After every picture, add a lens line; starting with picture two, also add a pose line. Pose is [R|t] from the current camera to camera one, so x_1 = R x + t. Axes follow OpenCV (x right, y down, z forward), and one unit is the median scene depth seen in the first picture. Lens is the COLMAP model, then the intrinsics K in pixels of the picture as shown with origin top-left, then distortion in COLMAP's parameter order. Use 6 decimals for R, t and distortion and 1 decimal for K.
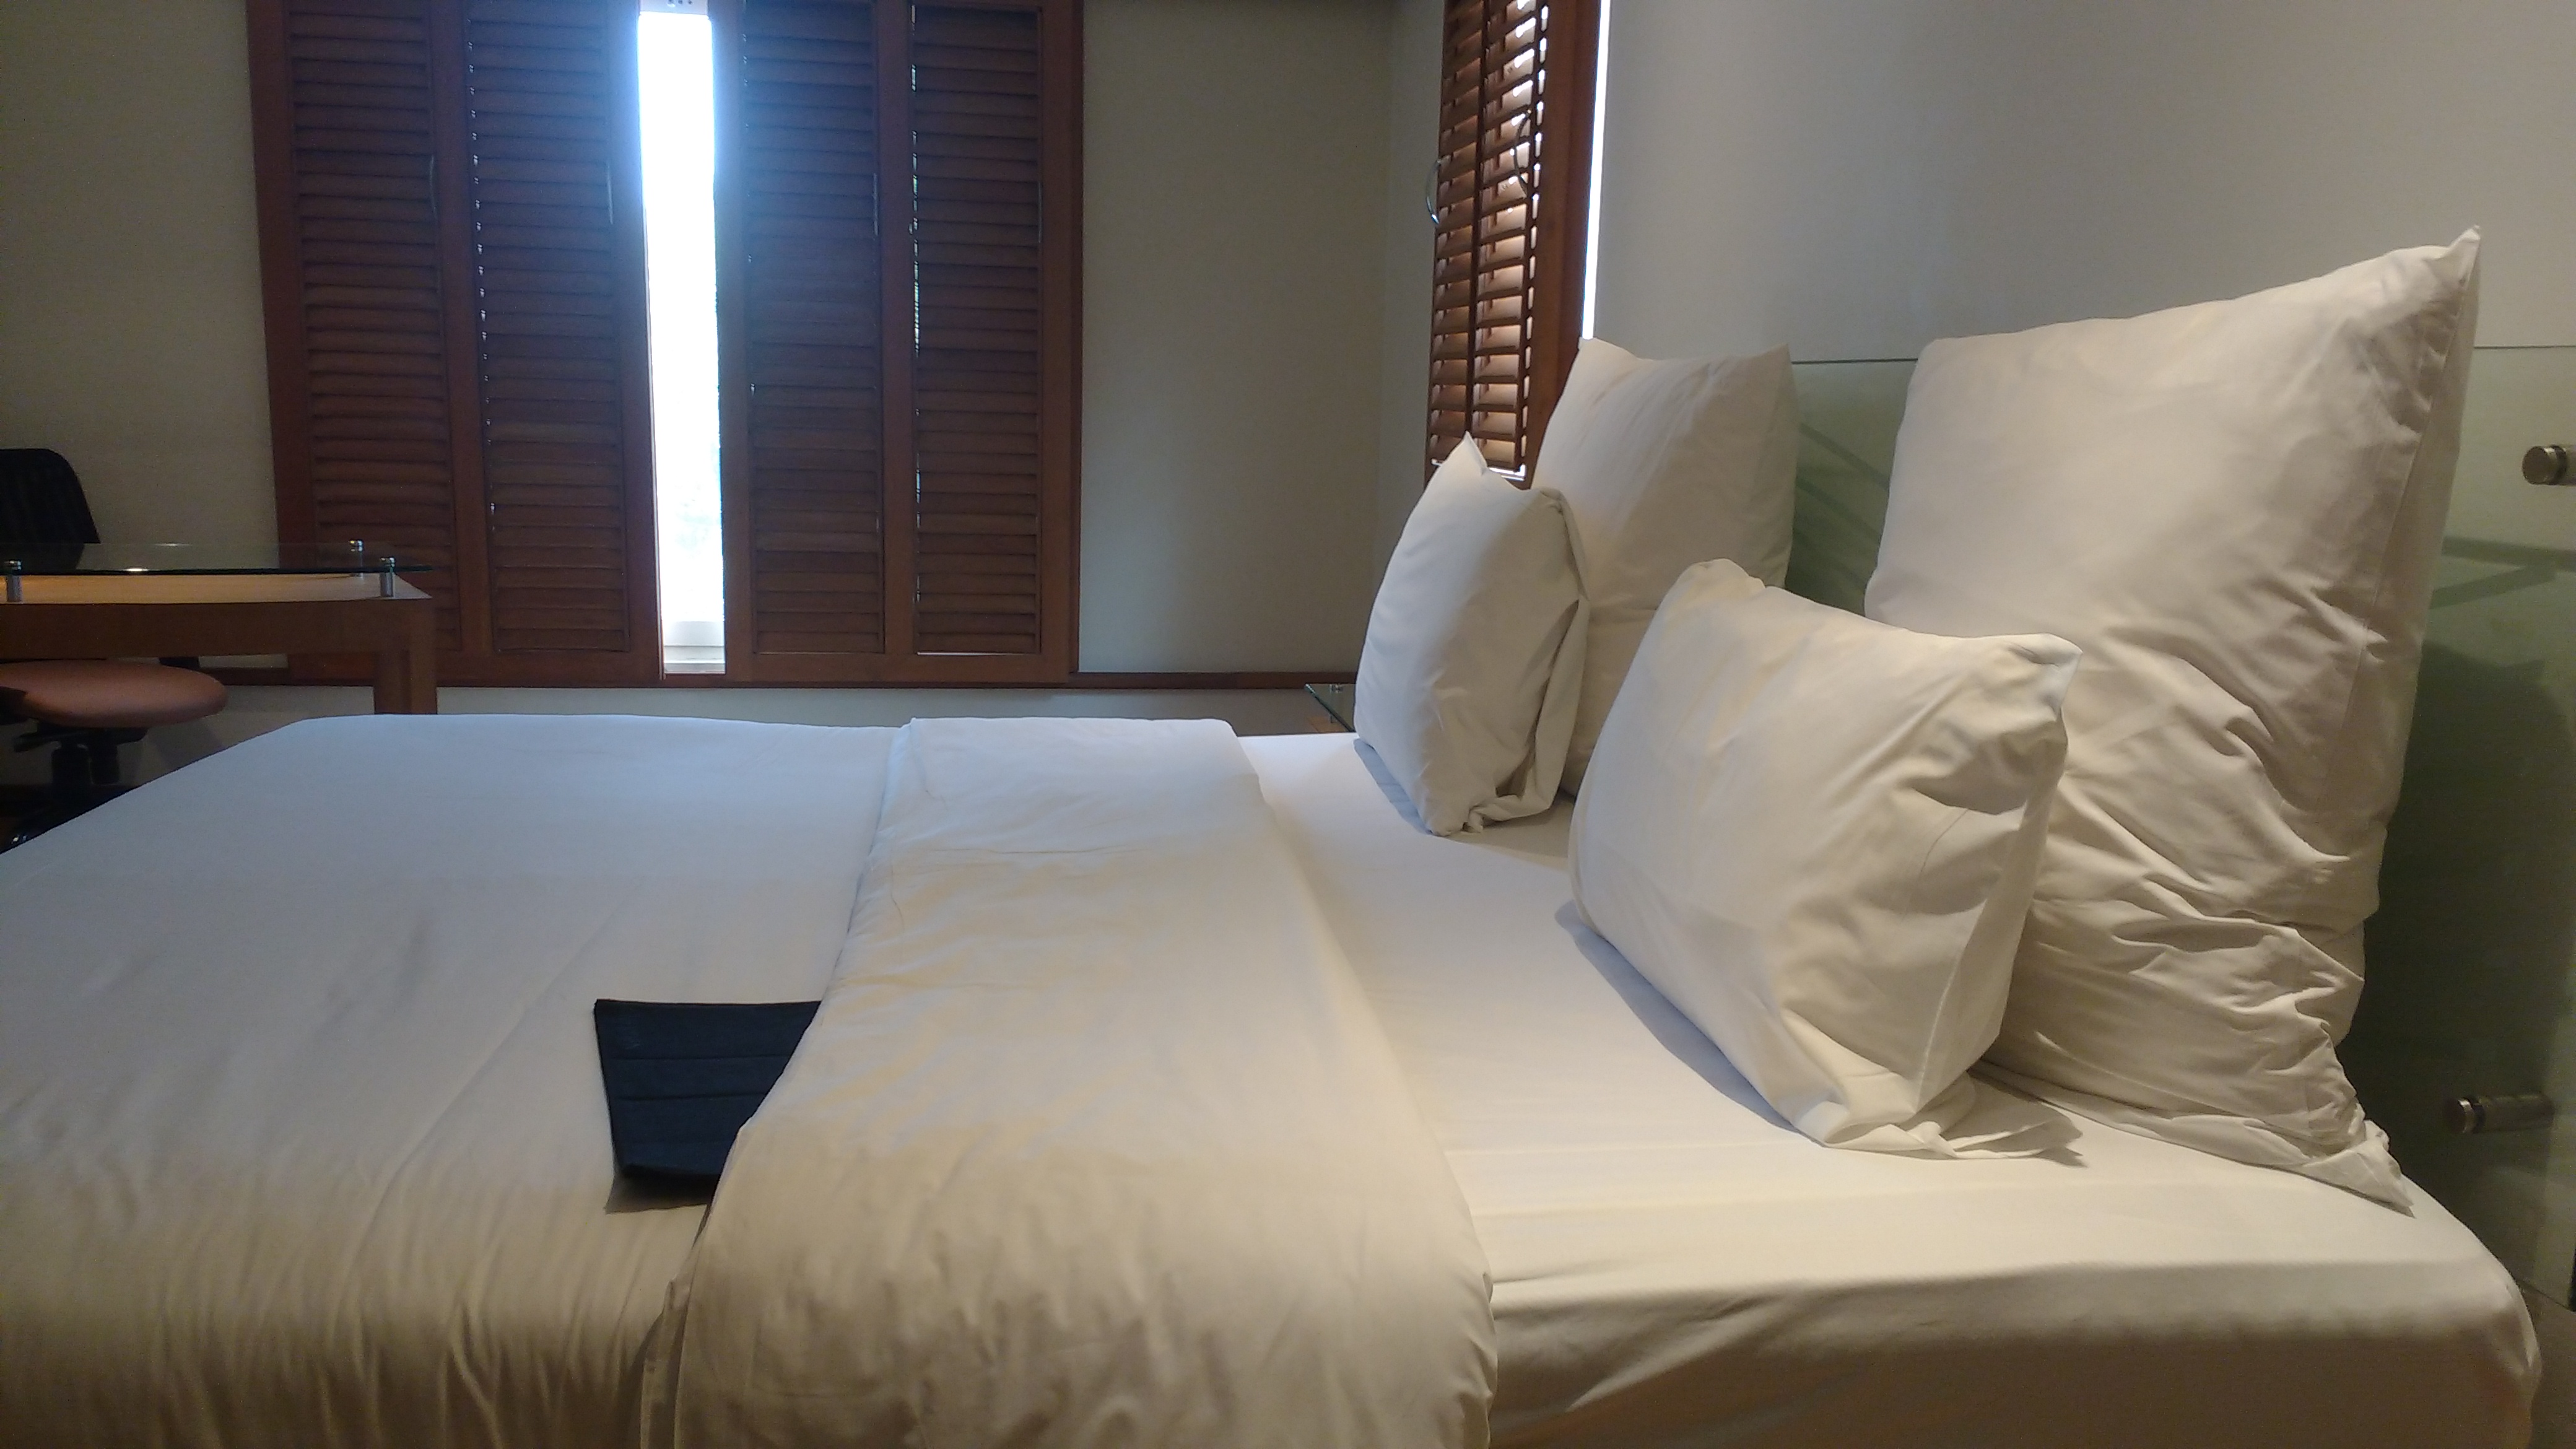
lens RADIAL K [[2021.4, 0, 1279.0], [0, 2021.4, 711.6], [0, 0, 1]] dist [0.104120, -0.167748]
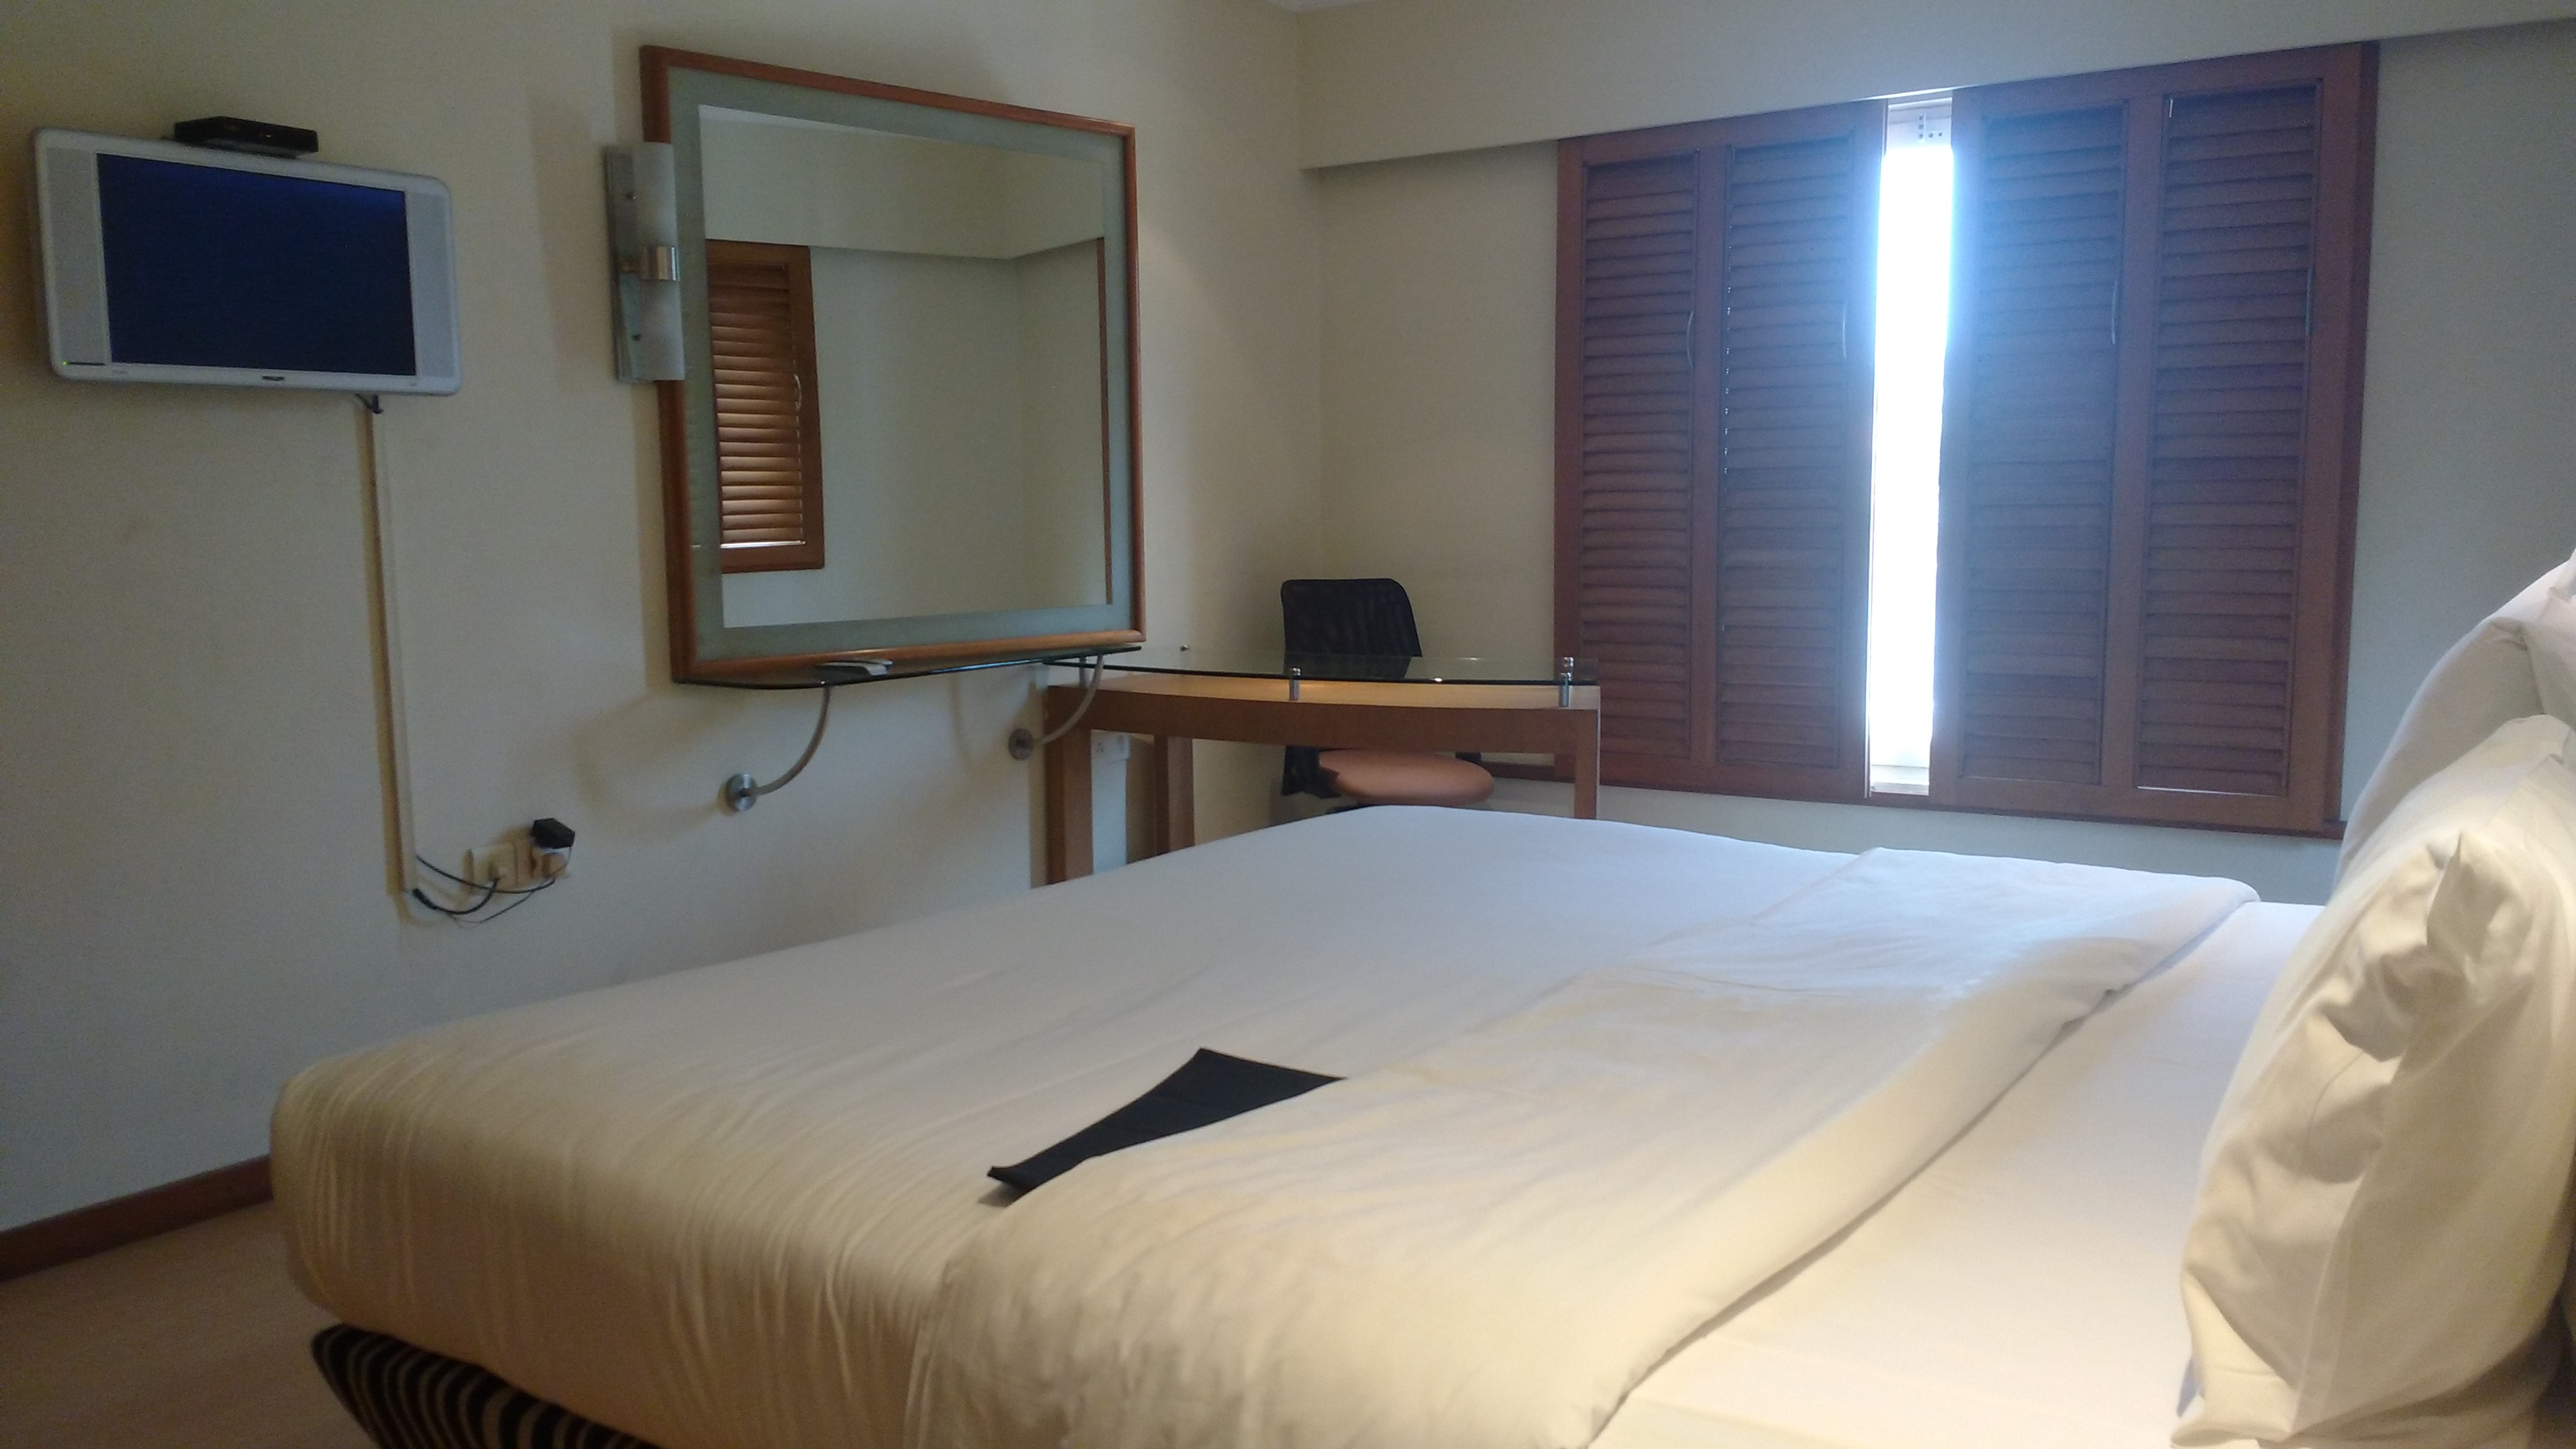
lens RADIAL K [[2021.4, 0, 1270.8], [0, 2021.4, 720.3], [0, 0, 1]] dist [0.104120, -0.167748]
pose [[0.753118, 0.039004, -0.656728, 0.503989], [-0.073420, 0.996988, -0.024984, -0.024923], [0.653776, 0.067033, 0.753714, 0.135565]]
